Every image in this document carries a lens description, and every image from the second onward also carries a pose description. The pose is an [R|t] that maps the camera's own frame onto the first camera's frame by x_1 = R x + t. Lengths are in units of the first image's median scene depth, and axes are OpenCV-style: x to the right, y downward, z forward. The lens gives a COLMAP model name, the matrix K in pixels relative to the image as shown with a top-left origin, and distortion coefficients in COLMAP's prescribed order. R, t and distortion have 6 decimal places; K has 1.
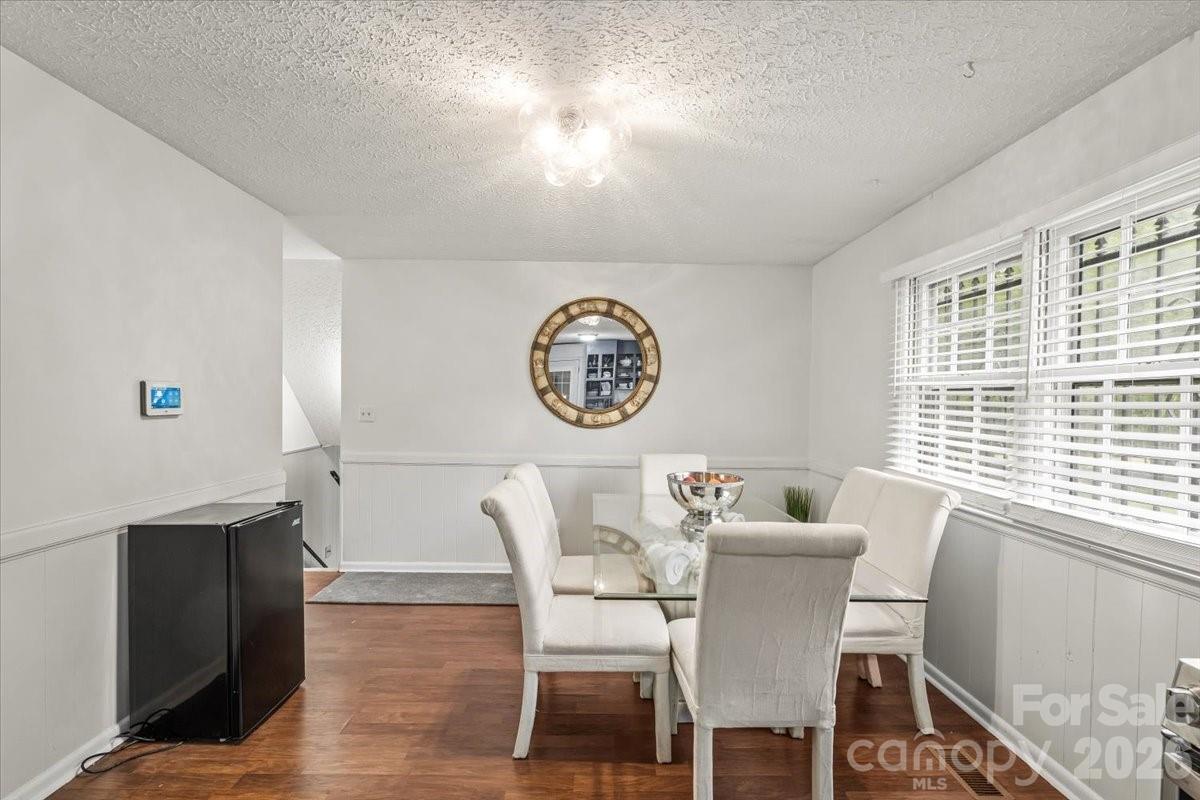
lens RADIAL K [[542.3, 0, 601.4], [0, 542.3, 405.4], [0, 0, 1]] dist [-0.002525, 0.000425]
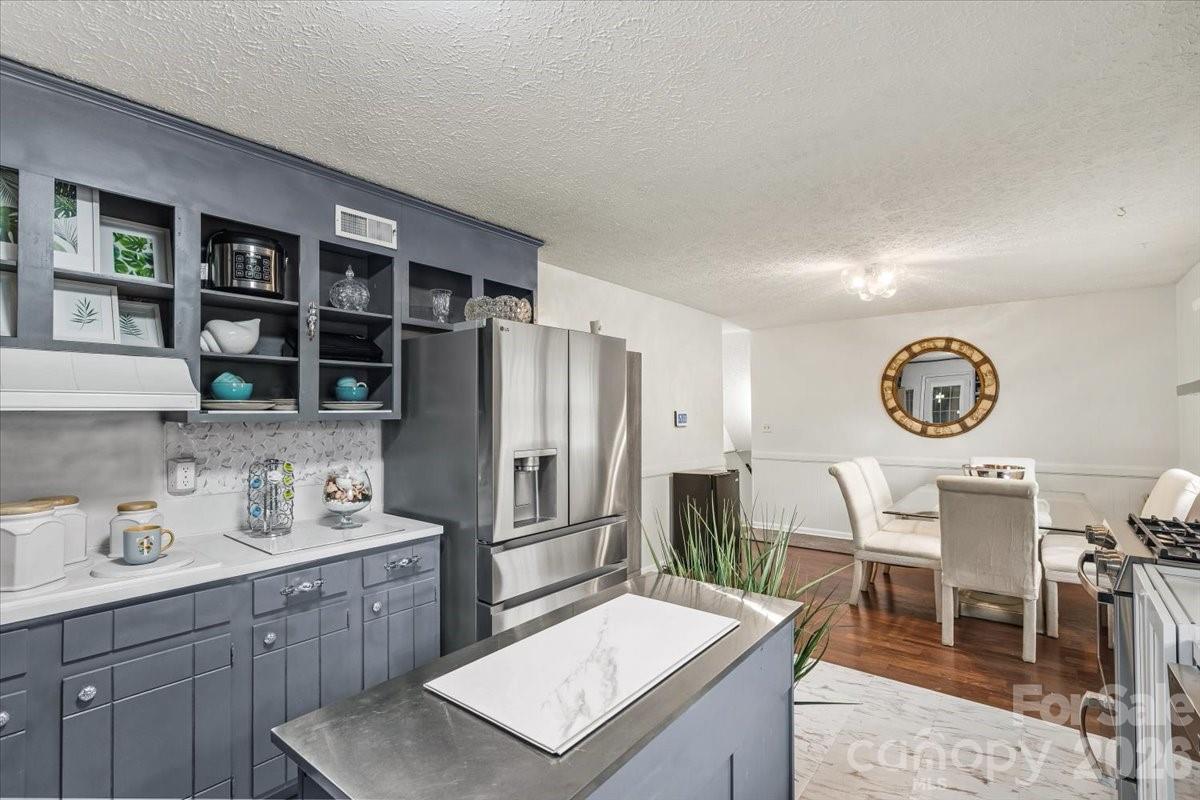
lens RADIAL K [[549.1, 0, 604.0], [0, 549.1, 403.7], [0, 0, 1]] dist [0.001250, 0.000641]
pose [[0.774251, -0.031934, -0.632073, 0.203760], [0.006800, 0.999088, -0.042148, 0.010832], [0.632843, 0.028335, 0.773762, -0.522277]]
